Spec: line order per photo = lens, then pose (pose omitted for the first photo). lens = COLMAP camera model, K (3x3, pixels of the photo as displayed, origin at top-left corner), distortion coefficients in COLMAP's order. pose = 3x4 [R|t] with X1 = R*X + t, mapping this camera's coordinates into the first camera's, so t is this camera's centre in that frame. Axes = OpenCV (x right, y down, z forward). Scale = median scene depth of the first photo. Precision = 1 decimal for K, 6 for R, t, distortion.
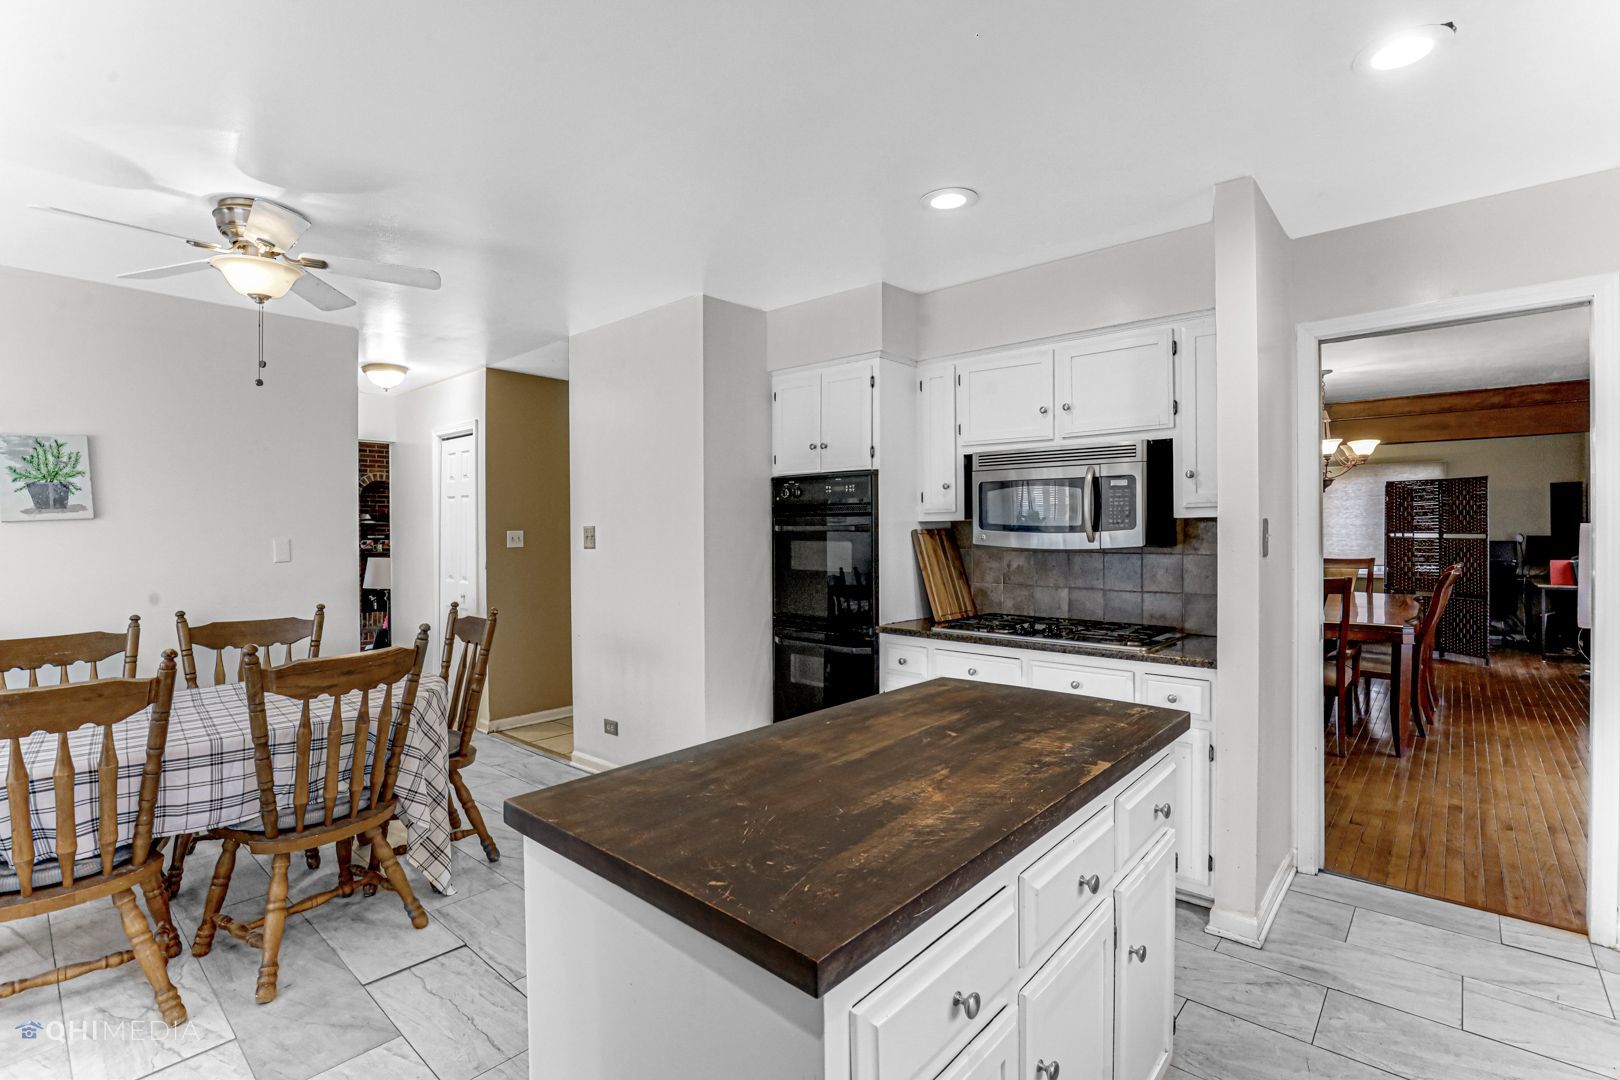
lens RADIAL K [[747.6, 0, 824.6], [0, 747.6, 534.9], [0, 0, 1]] dist [-0.030517, 0.000827]
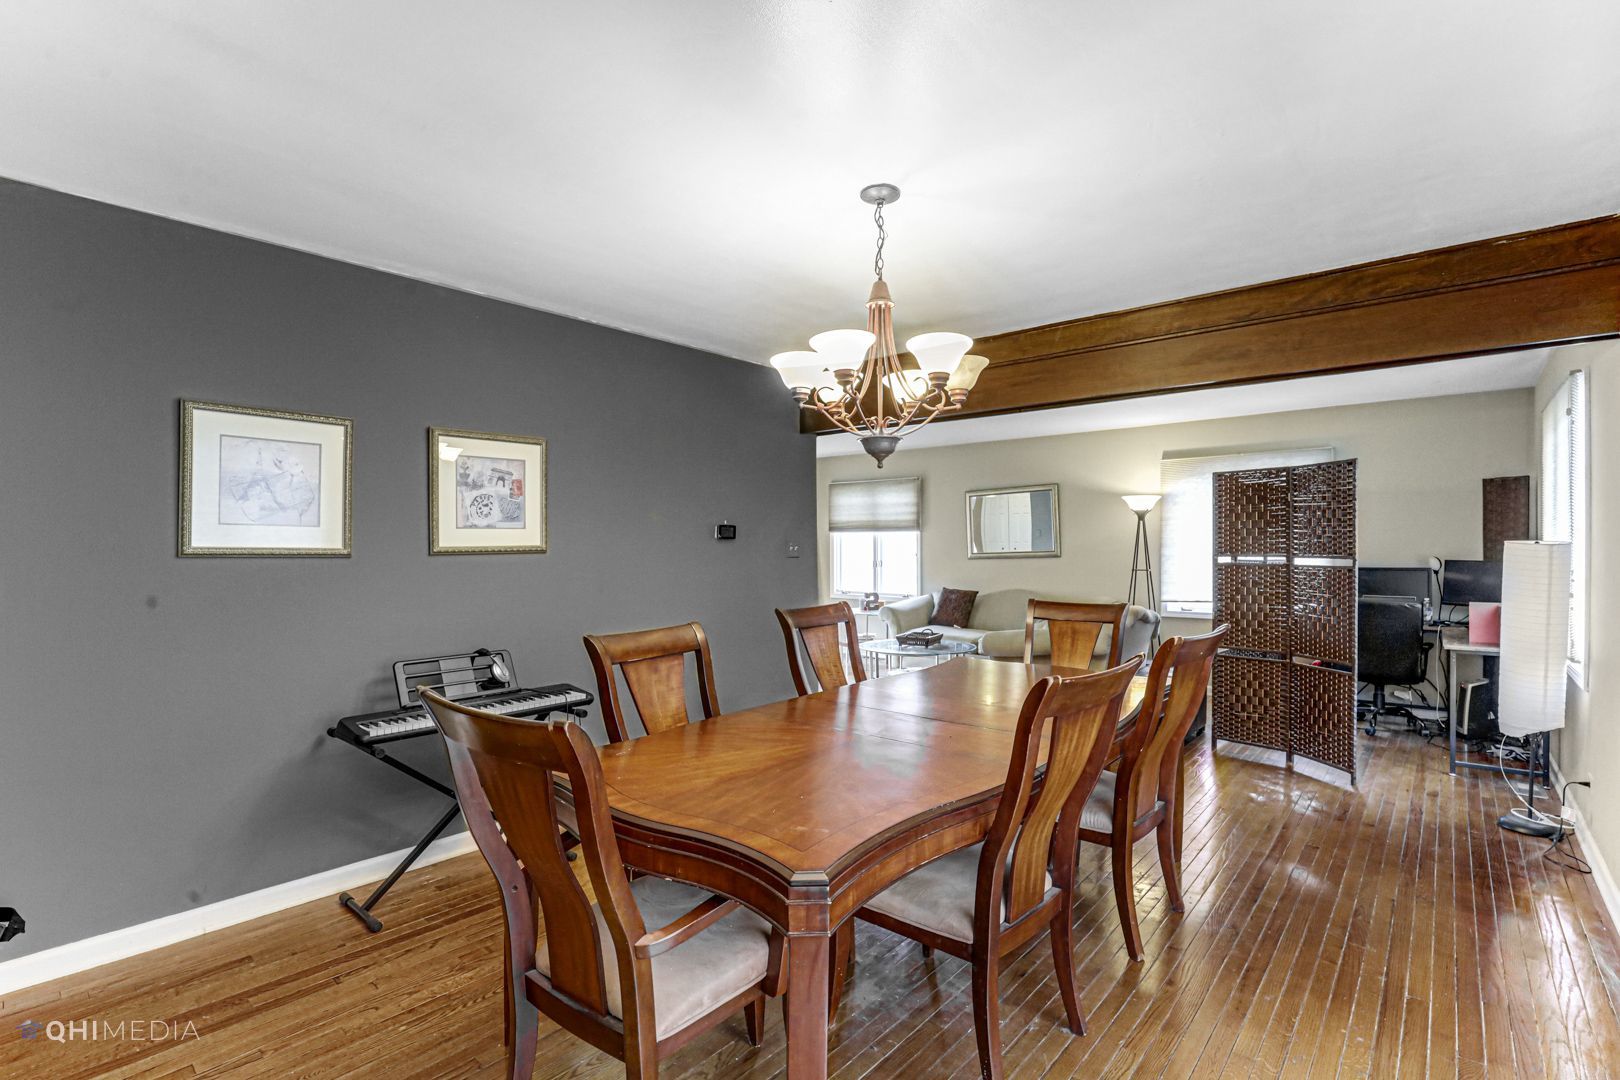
lens RADIAL K [[747.6, 0, 819.7], [0, 747.6, 546.3], [0, 0, 1]] dist [-0.030517, 0.000827]
pose [[0.999966, -0.000448, 0.008230, 0.465610], [0.000530, 0.999950, -0.009938, -0.005043], [-0.008225, 0.009942, 0.999917, 0.407661]]
